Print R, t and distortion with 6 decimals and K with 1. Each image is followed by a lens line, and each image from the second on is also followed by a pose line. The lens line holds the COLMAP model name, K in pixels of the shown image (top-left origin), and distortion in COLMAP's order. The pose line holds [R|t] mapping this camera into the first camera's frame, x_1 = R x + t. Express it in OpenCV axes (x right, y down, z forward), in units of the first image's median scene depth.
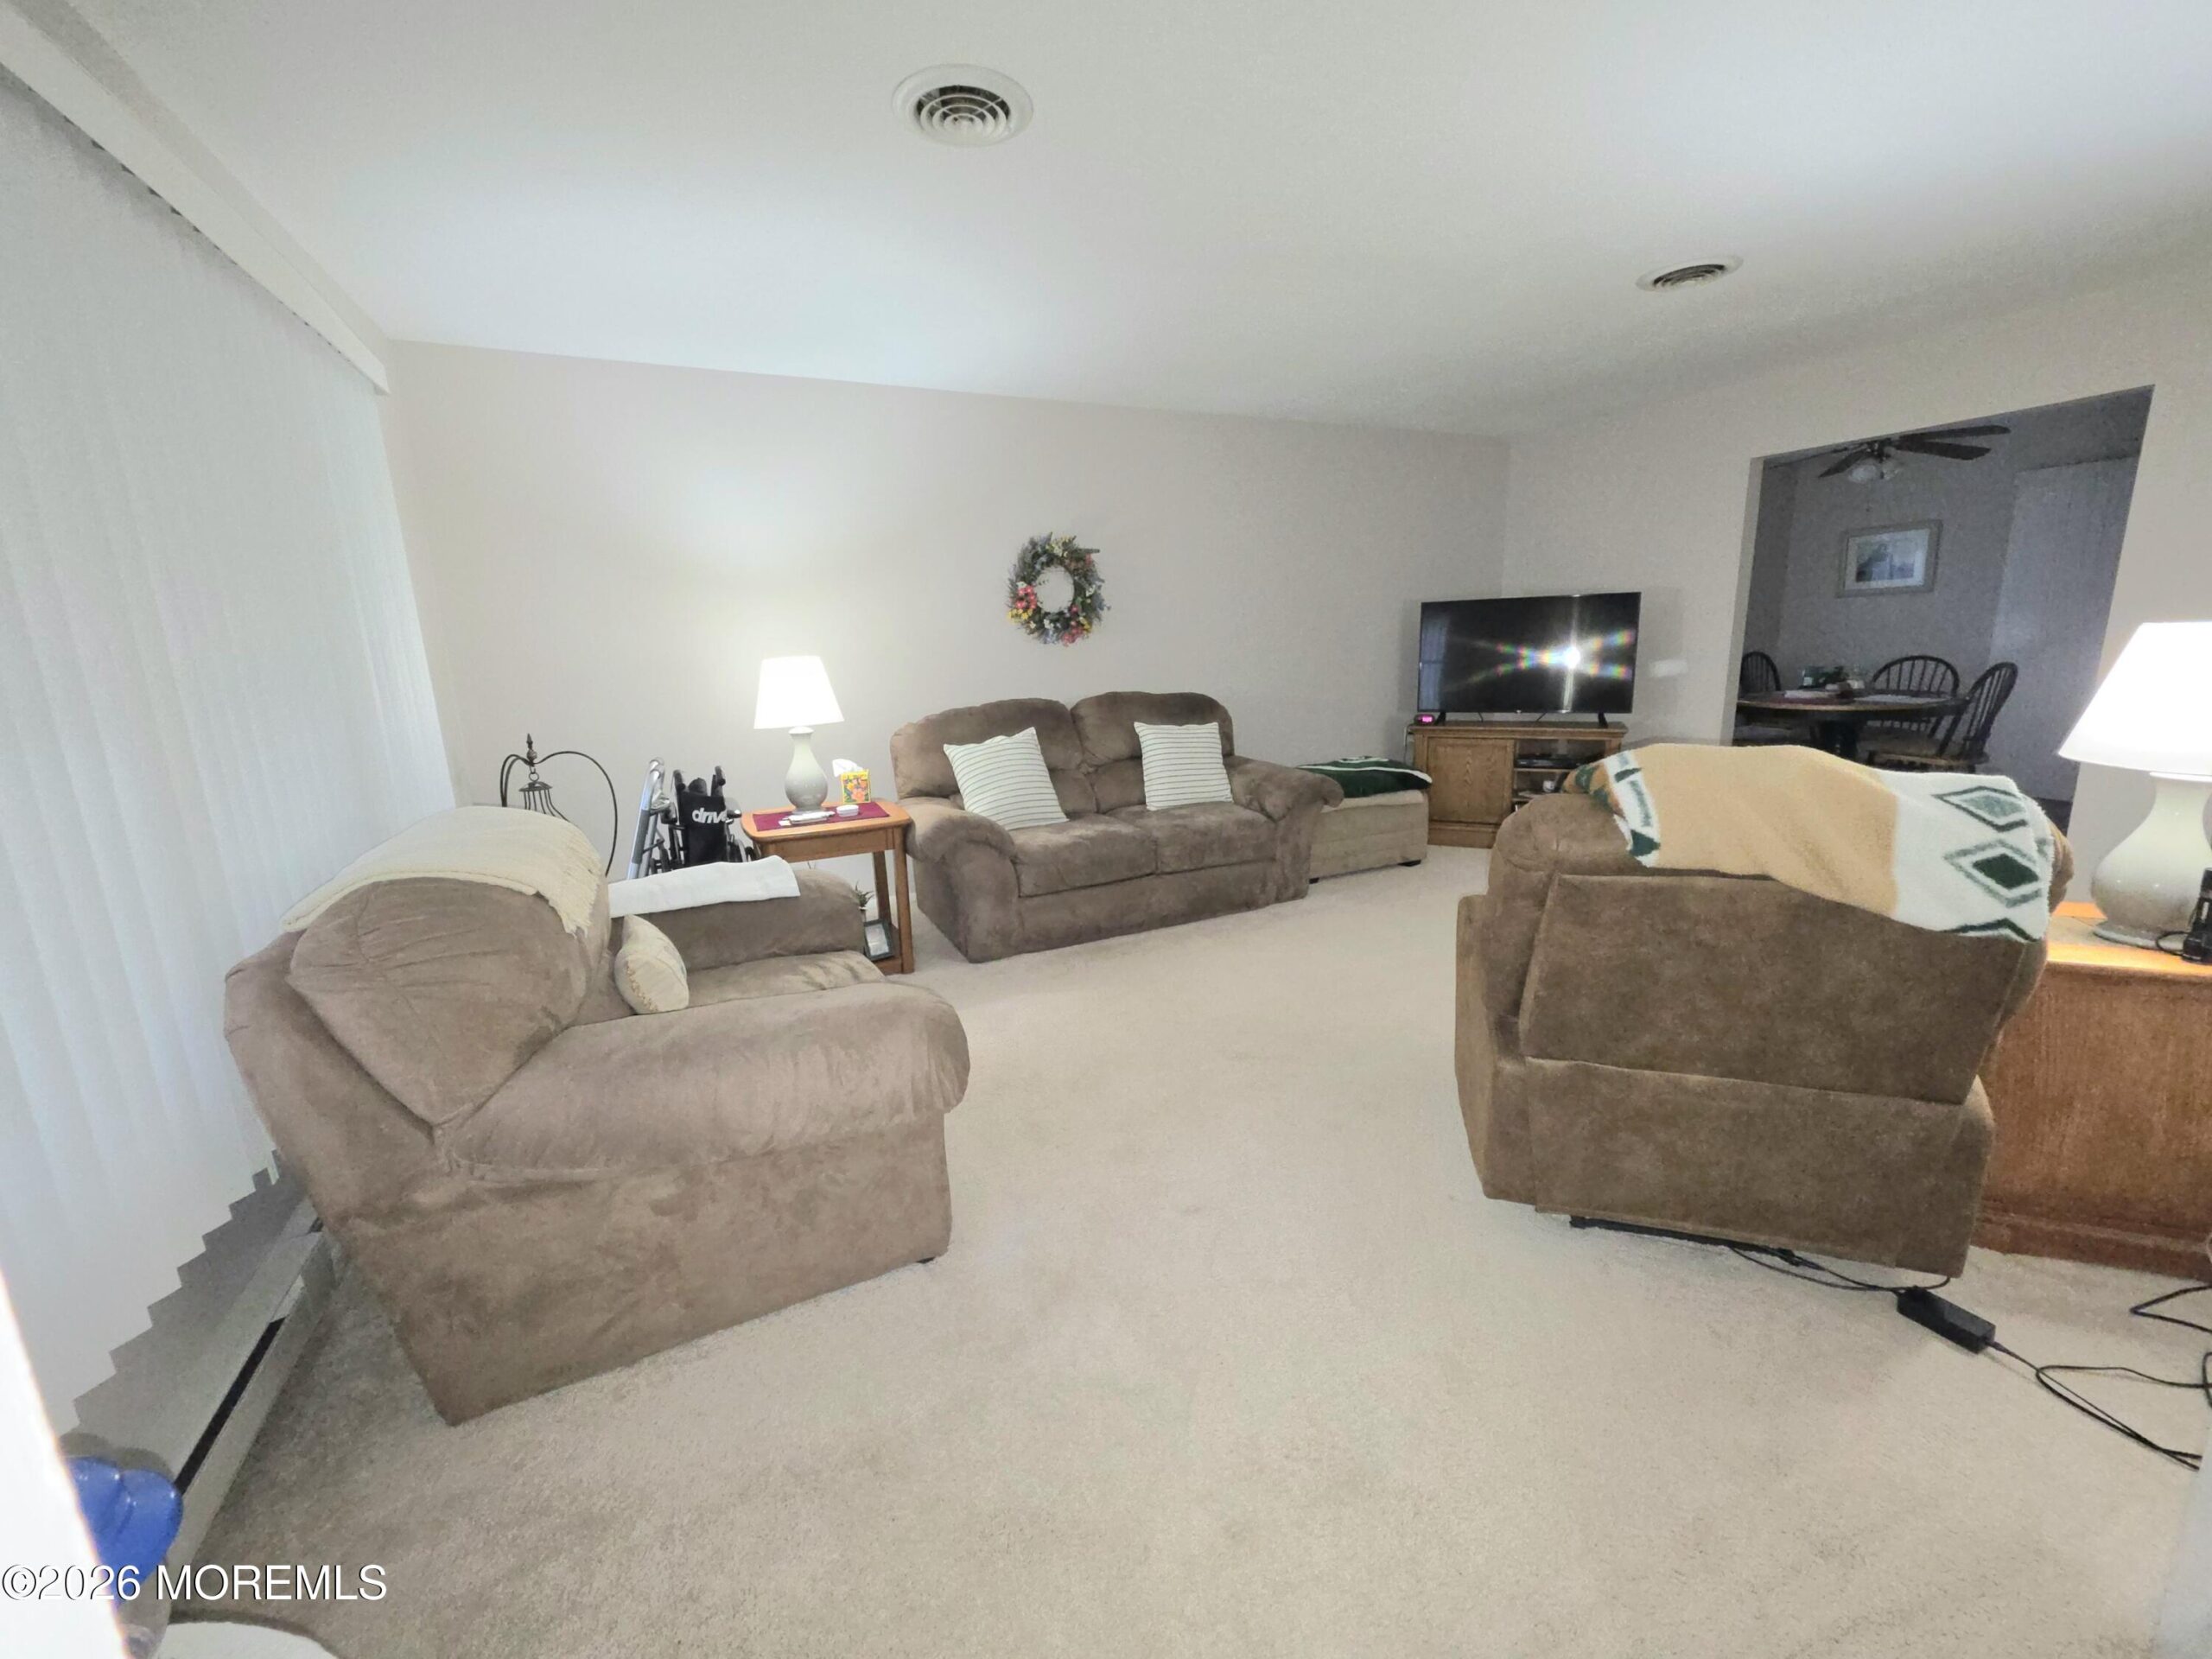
lens RADIAL K [[879.1, 0, 1105.1], [0, 879.1, 825.5], [0, 0, 1]] dist [0.000410, -0.000229]
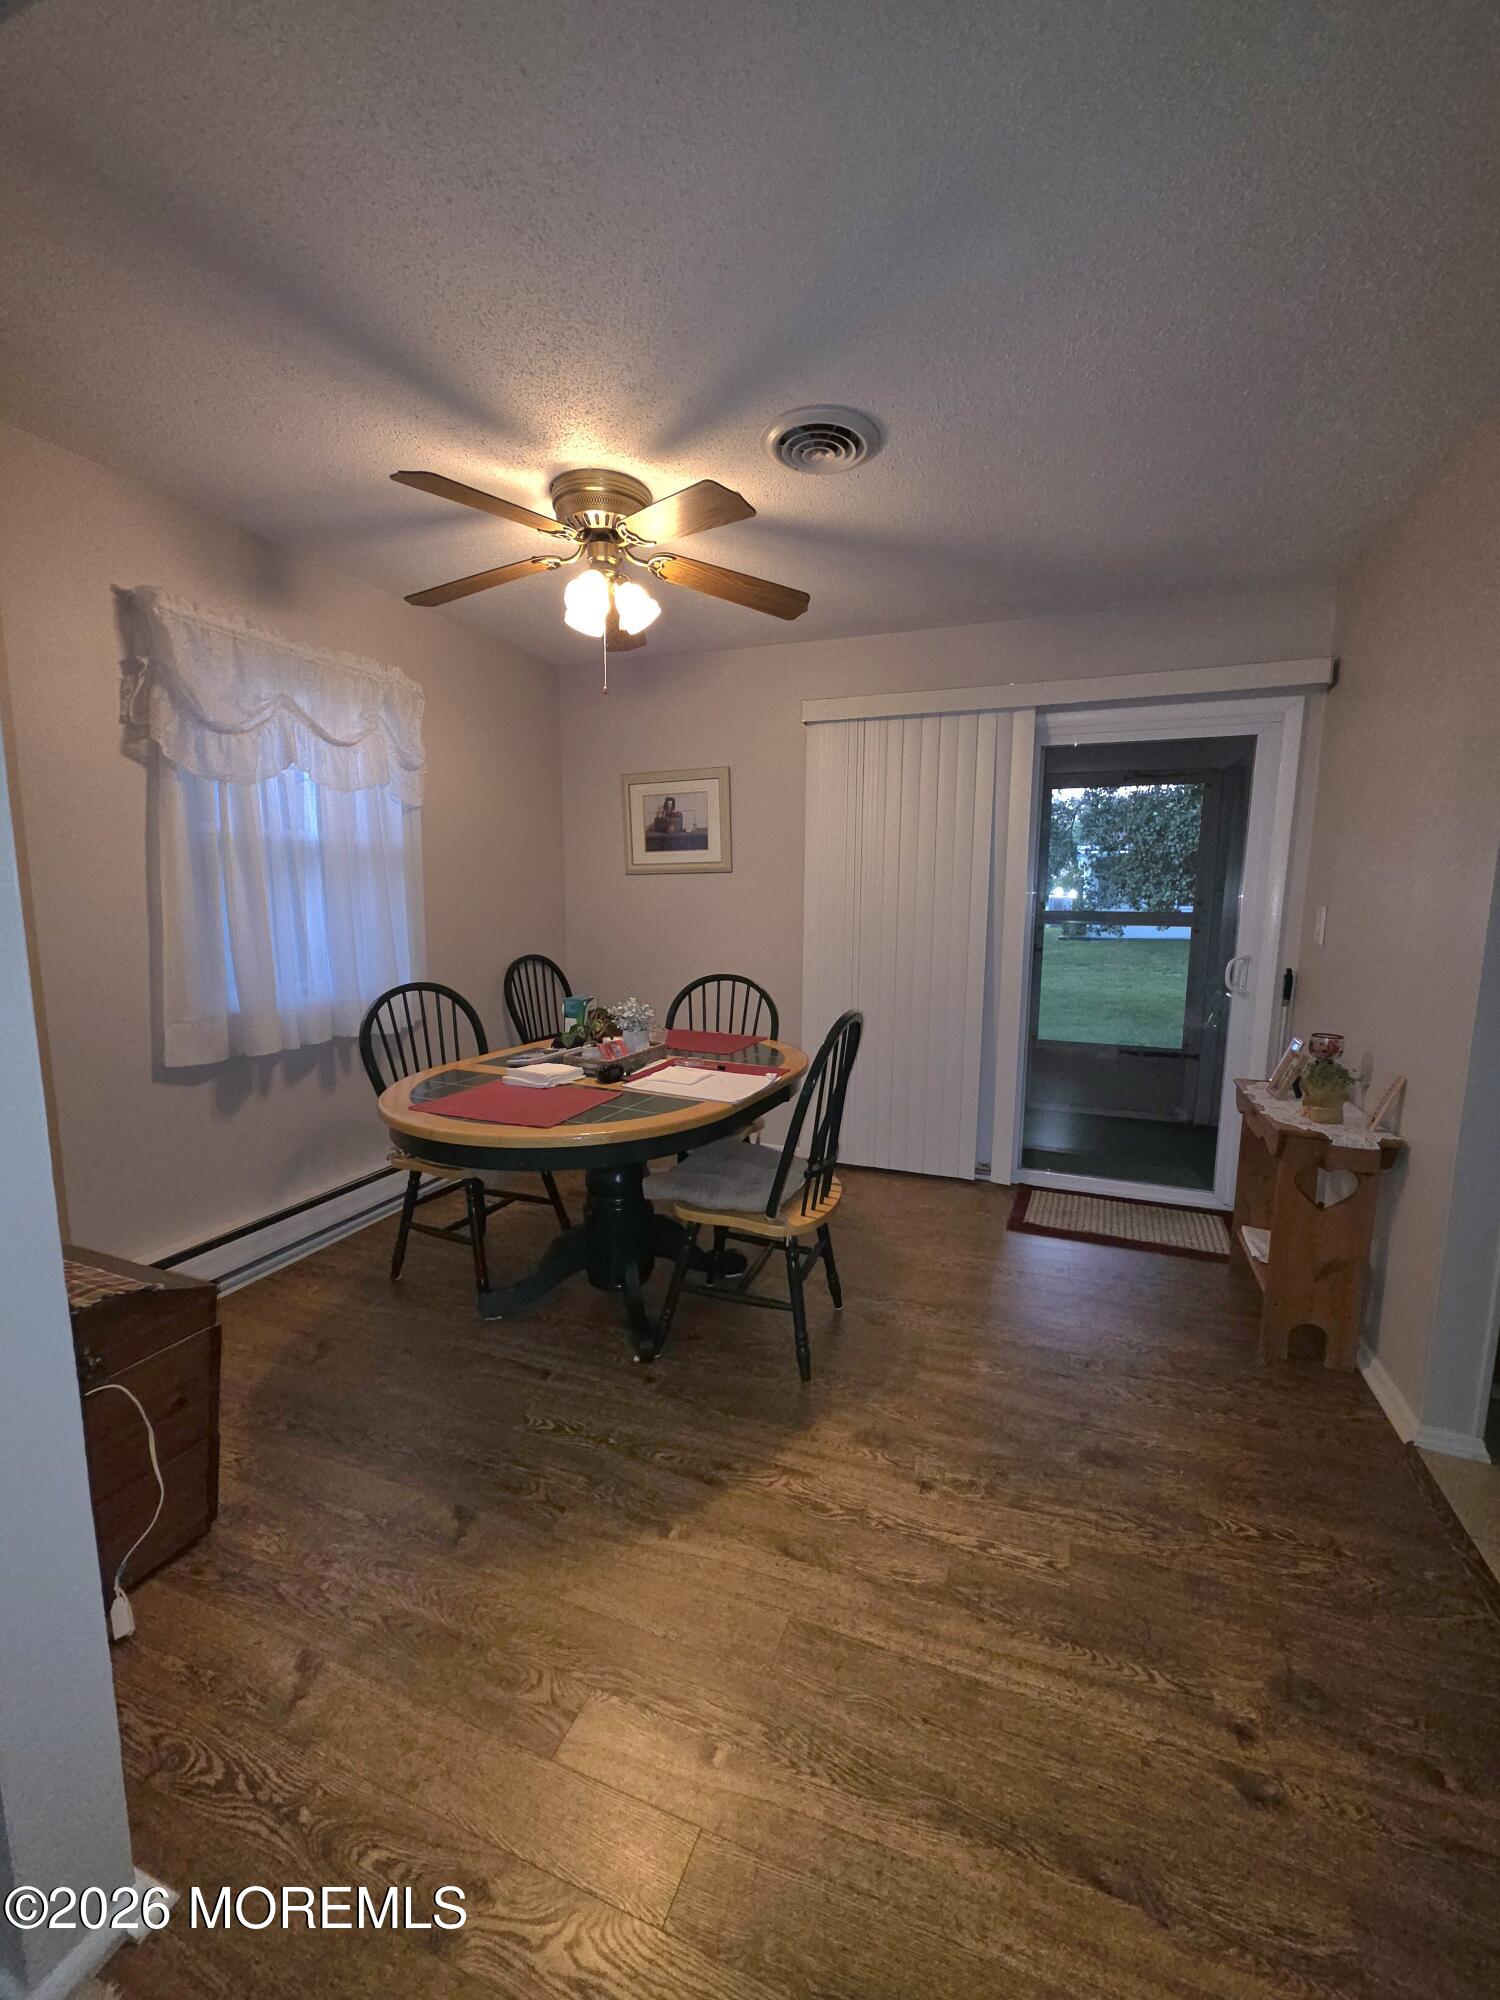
lens RADIAL K [[794.8, 0, 751.7], [0, 794.8, 1004.7], [0, 0, 1]] dist [0.000410, -0.000229]
pose [[0.729147, -0.057015, 0.681978, 0.564012], [0.109124, 0.993460, -0.033616, -0.150685], [-0.675601, 0.098931, 0.730600, 0.589085]]
